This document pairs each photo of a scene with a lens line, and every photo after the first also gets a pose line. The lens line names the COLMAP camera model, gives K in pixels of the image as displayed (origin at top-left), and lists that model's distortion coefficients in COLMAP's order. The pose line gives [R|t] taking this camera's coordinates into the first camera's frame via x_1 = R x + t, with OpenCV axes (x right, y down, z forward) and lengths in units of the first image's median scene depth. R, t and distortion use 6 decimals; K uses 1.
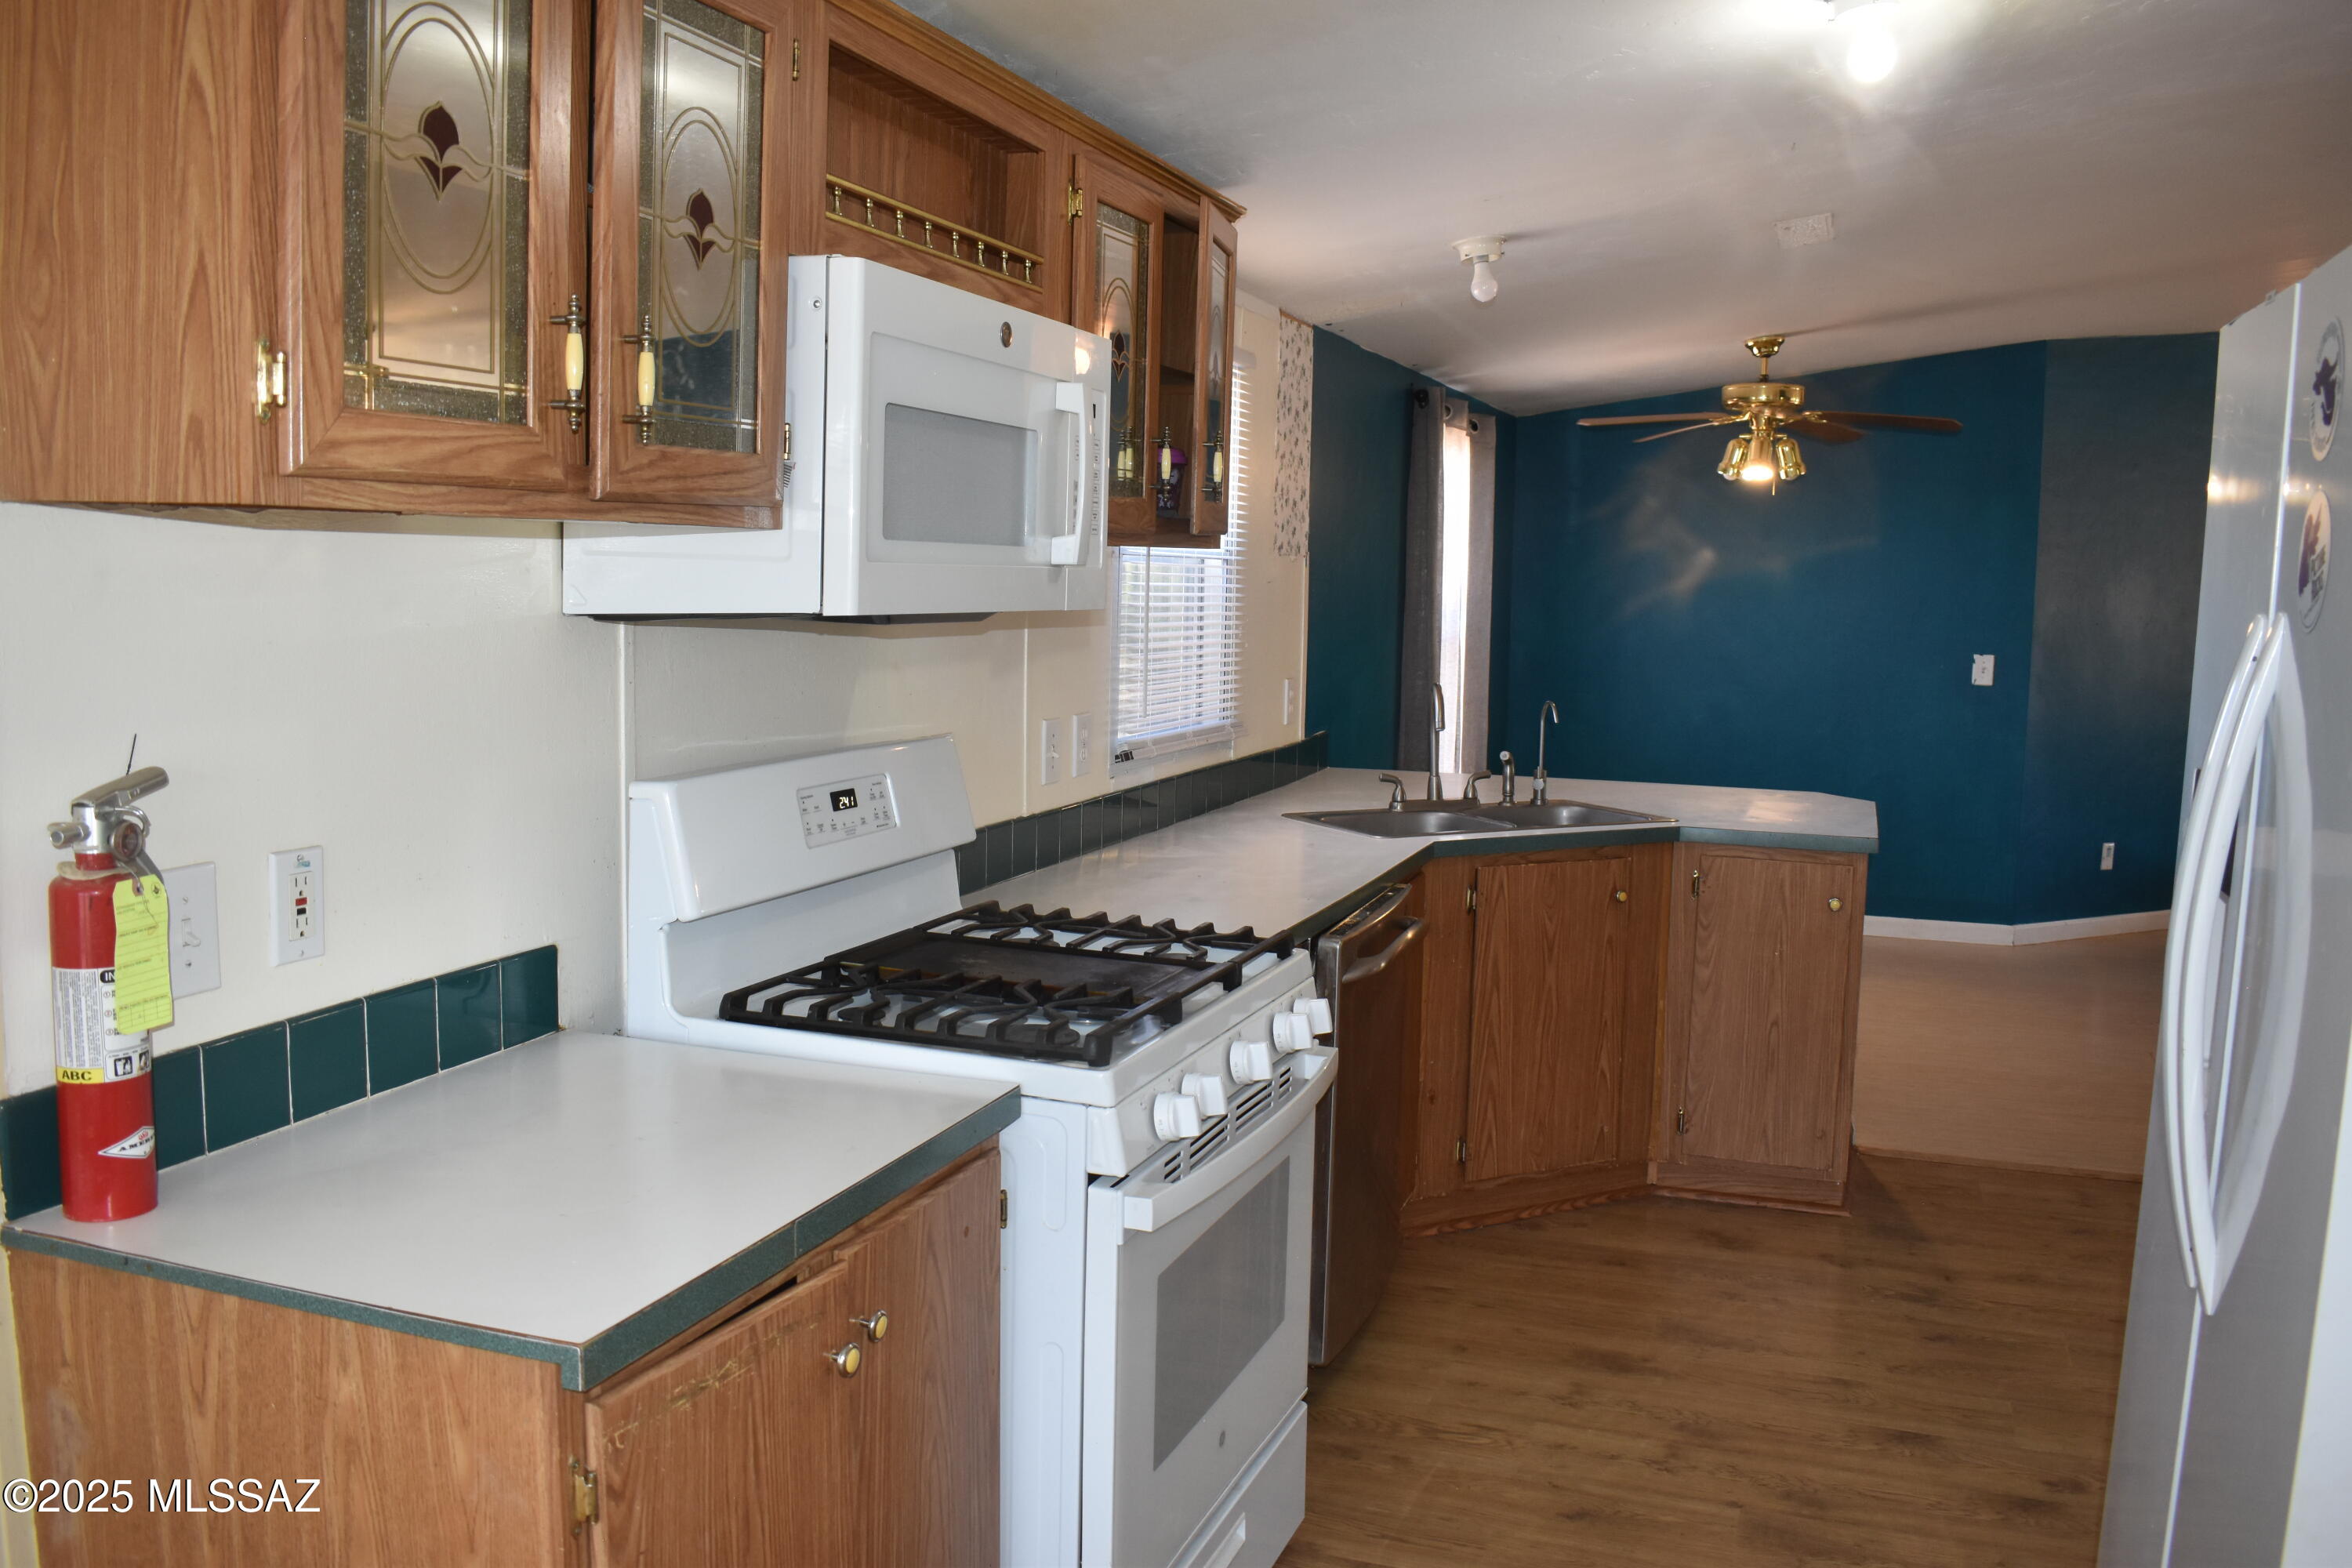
lens RADIAL K [[1892.1, 0, 1181.6], [0, 1892.1, 786.2], [0, 0, 1]] dist [-0.094321, 0.016217]
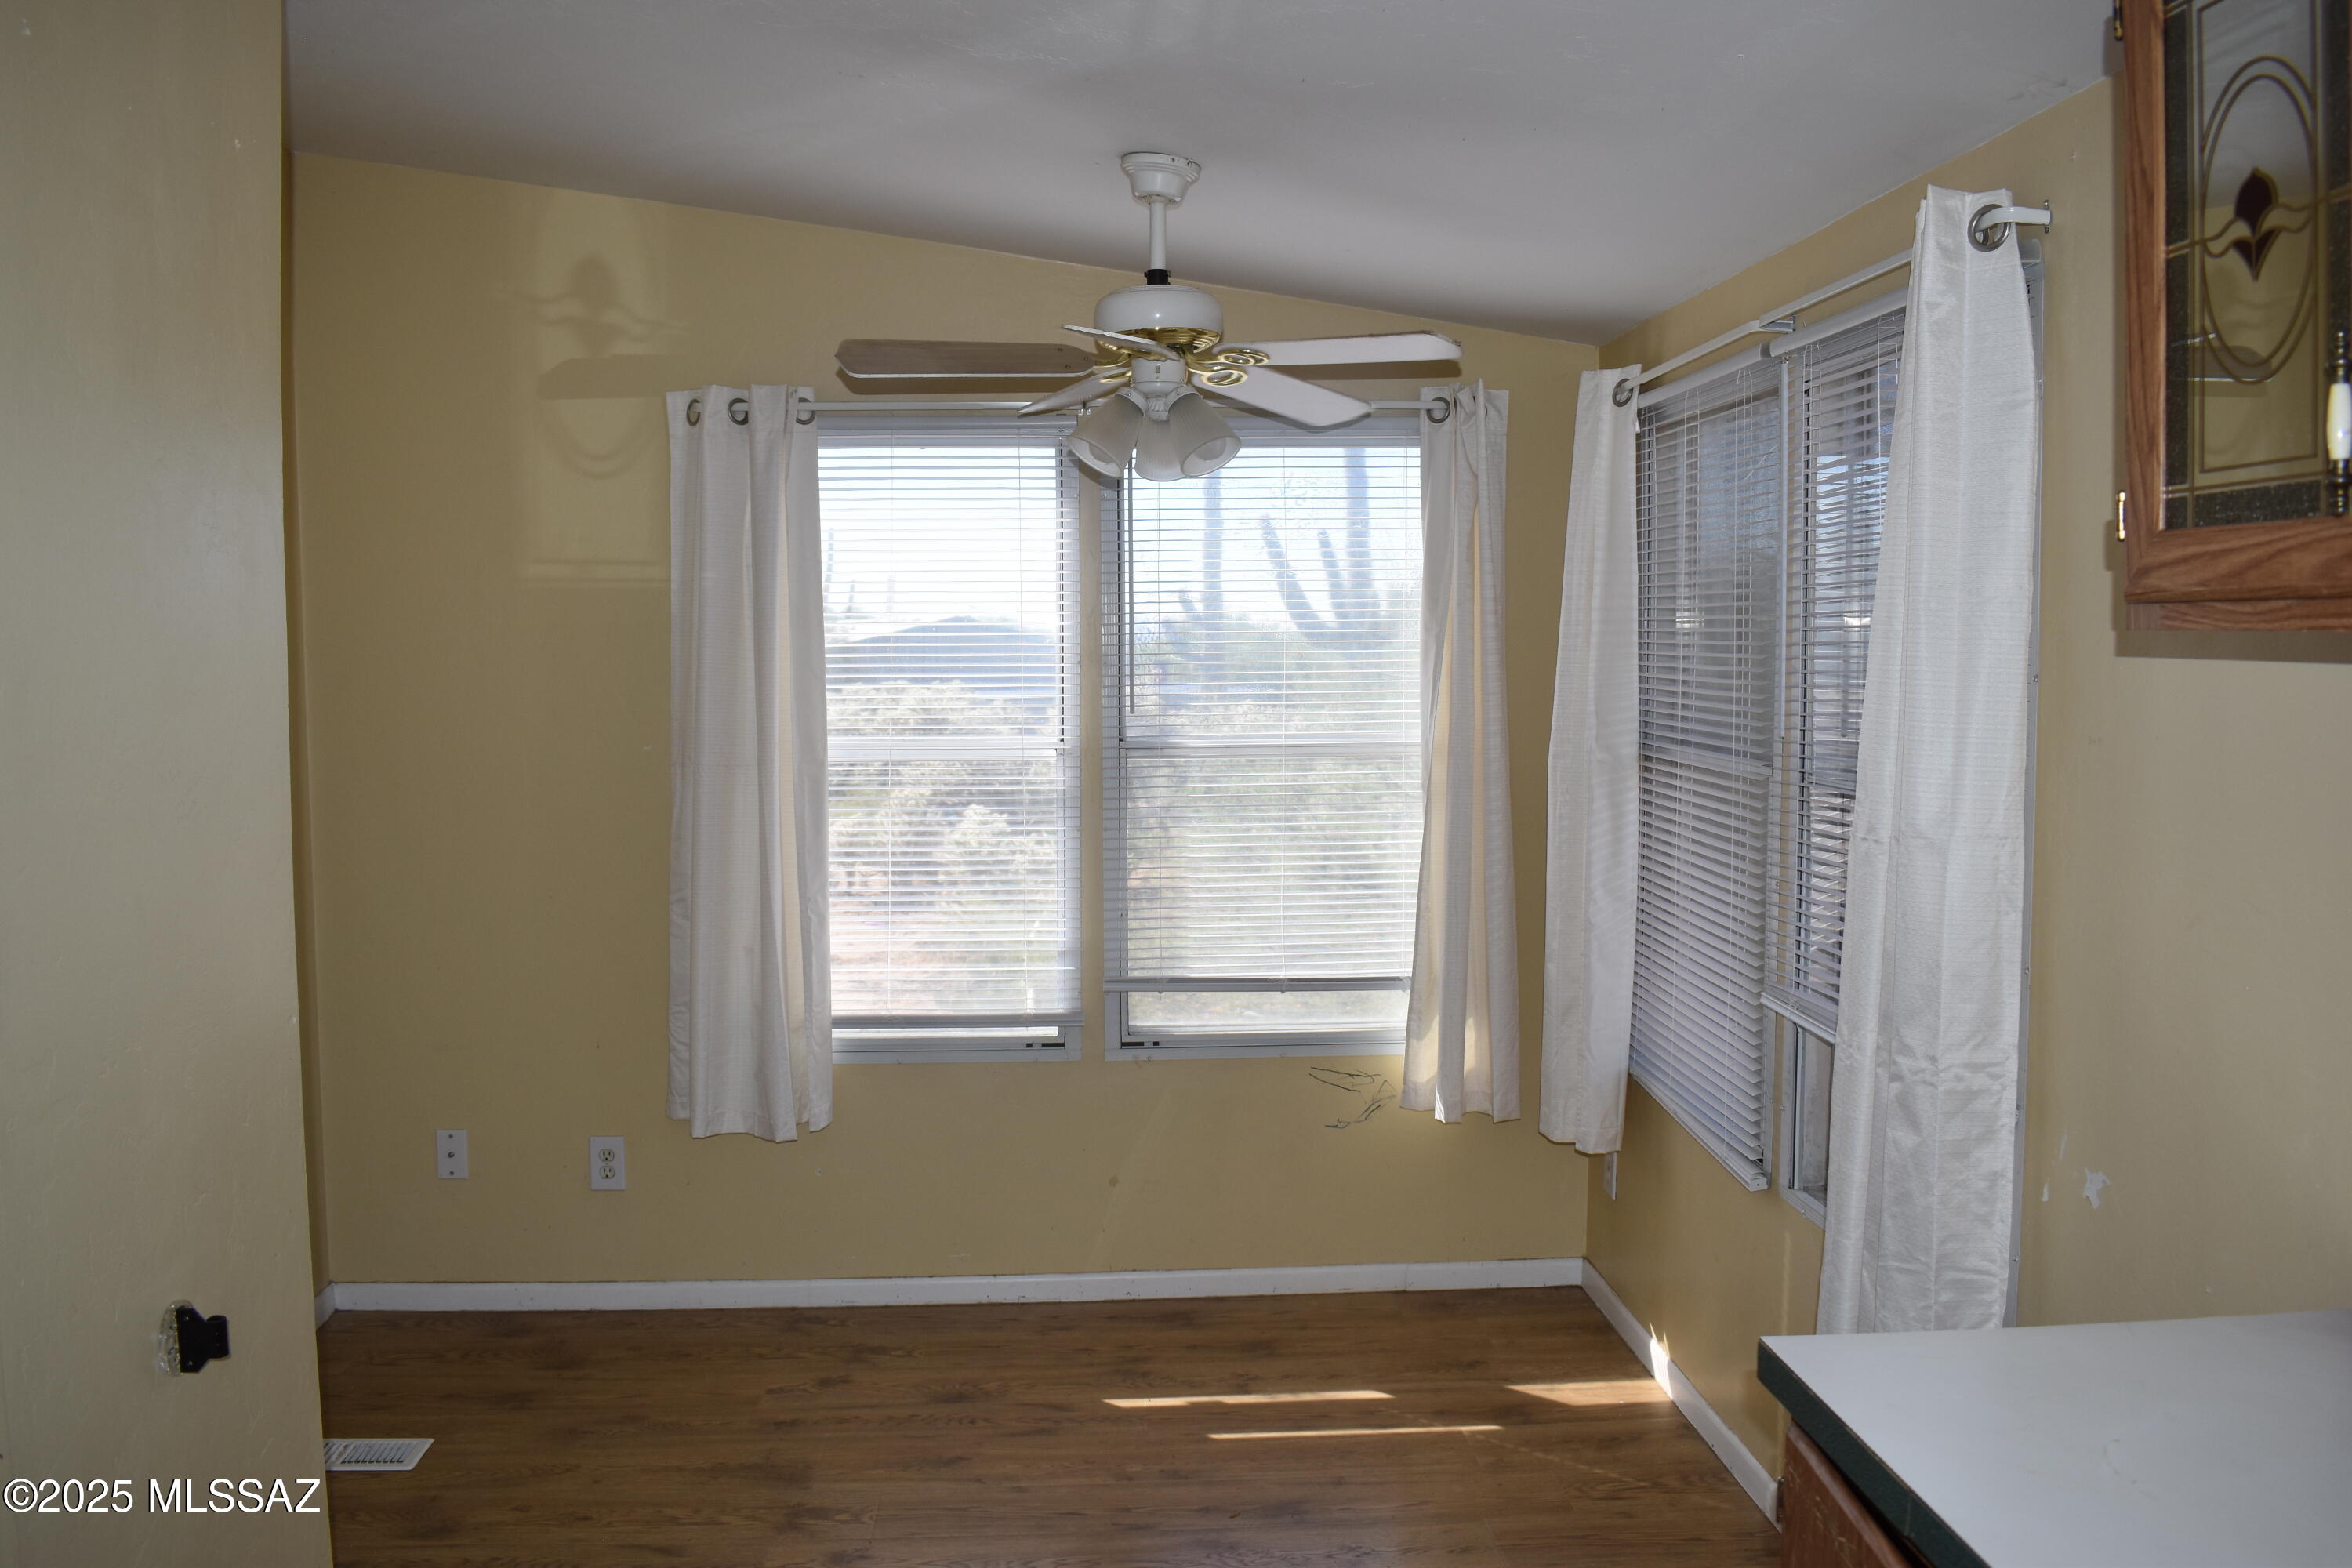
lens RADIAL K [[1892.1, 0, 1173.5], [0, 1892.1, 780.6], [0, 0, 1]] dist [-0.094321, 0.016217]
pose [[-0.916782, 0.026381, -0.398516, 0.338514], [-0.047057, 0.983731, 0.173377, -0.163869], [0.396606, 0.177702, -0.900625, 1.280549]]
